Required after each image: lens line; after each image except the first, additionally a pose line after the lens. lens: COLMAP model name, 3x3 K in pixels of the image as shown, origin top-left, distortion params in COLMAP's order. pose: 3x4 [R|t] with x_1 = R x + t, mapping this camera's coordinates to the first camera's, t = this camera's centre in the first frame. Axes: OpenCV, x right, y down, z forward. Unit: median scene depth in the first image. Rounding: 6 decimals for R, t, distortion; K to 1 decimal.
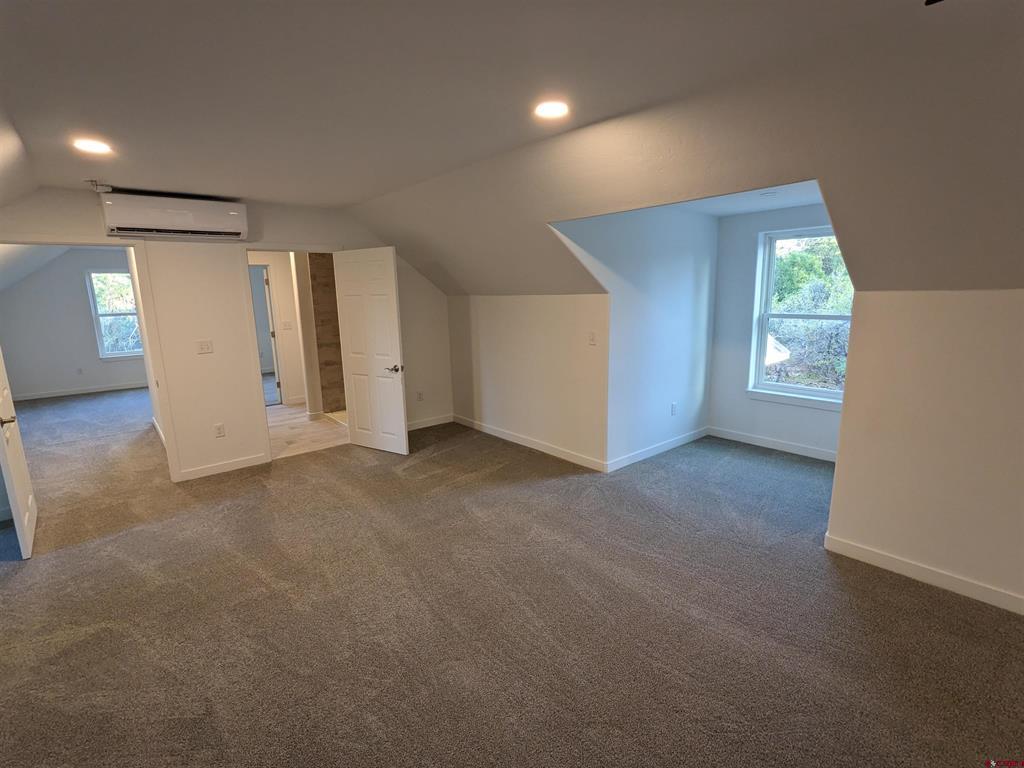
lens RADIAL K [[494.4, 0, 514.8], [0, 494.4, 388.0], [0, 0, 1]] dist [-0.003088, 0.001372]
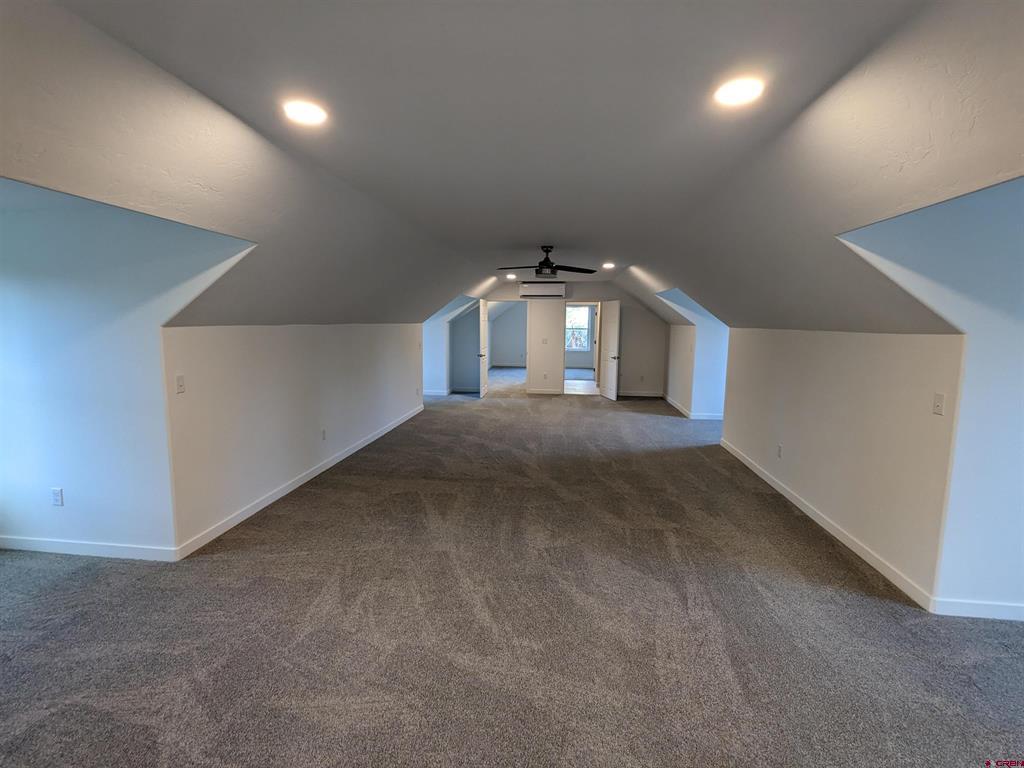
lens RADIAL K [[494.4, 0, 510.0], [0, 494.4, 382.9], [0, 0, 1]] dist [-0.003088, 0.001372]
pose [[0.688465, 0.126706, -0.714116, 1.095135], [-0.167097, 0.985844, 0.013824, 0.124967], [0.705758, 0.109809, 0.699891, -0.868645]]
